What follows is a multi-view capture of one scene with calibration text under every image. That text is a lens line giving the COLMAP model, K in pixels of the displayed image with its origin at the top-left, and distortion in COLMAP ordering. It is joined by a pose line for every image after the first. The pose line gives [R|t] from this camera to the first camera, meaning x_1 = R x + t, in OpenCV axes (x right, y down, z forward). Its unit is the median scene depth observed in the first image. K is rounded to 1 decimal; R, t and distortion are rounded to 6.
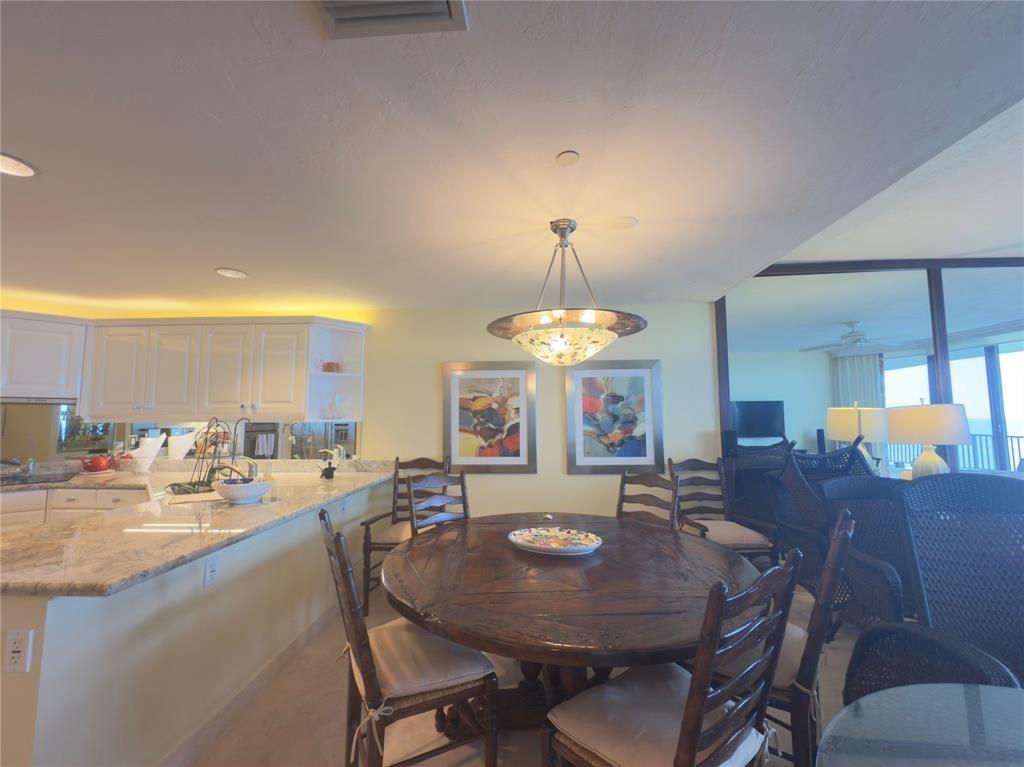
lens RADIAL K [[405.5, 0, 512.0], [0, 405.5, 383.5], [0, 0, 1]] dist [-0.000346, -0.000255]
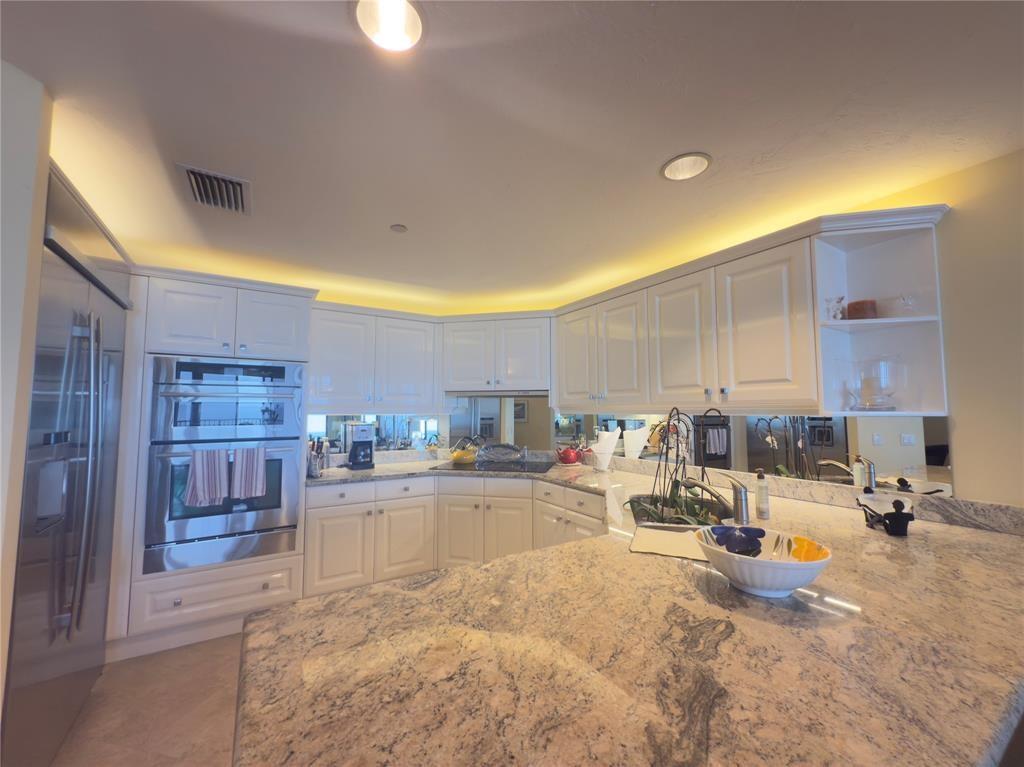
lens RADIAL K [[405.5, 0, 512.0], [0, 405.5, 383.5], [0, 0, 1]] dist [-0.000346, -0.000255]
pose [[0.565259, -0.054893, -0.823085, -0.280992], [0.070145, 0.997368, -0.018343, 0.031632], [0.821926, -0.047367, 0.567621, 0.339503]]
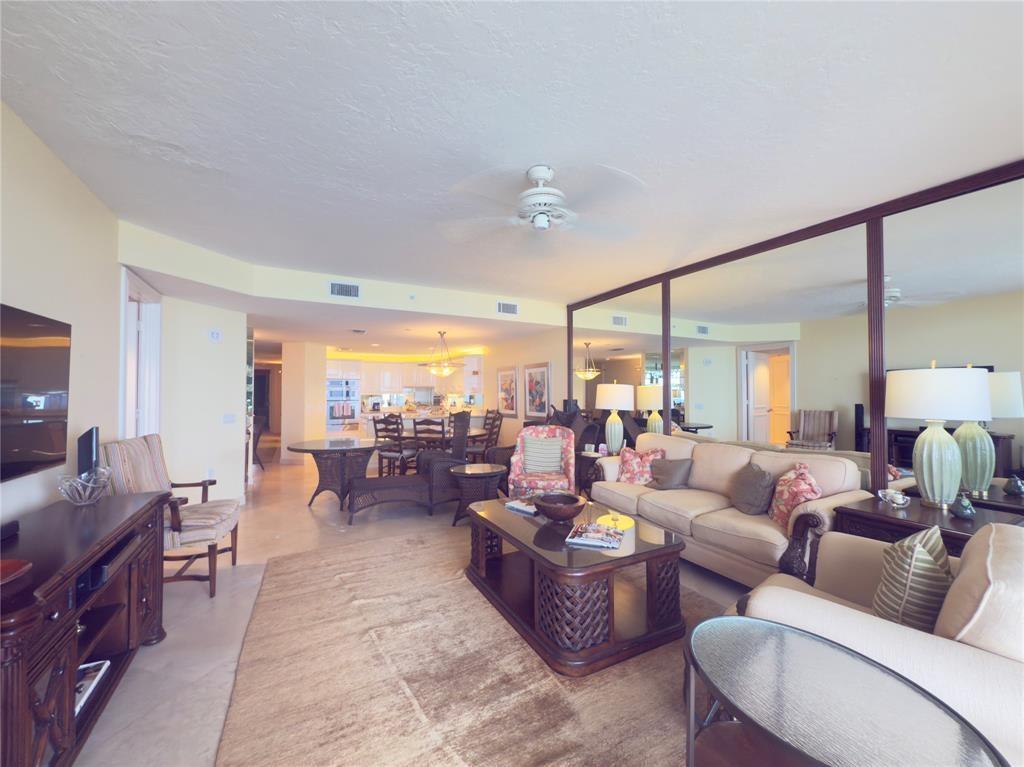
lens RADIAL K [[405.5, 0, 512.0], [0, 405.5, 383.5], [0, 0, 1]] dist [-0.000346, -0.000255]
pose [[0.521022, -0.017213, -0.853370, 1.899756], [0.072374, 0.997087, 0.024076, -0.016621], [0.850470, -0.074306, 0.520750, -0.134362]]
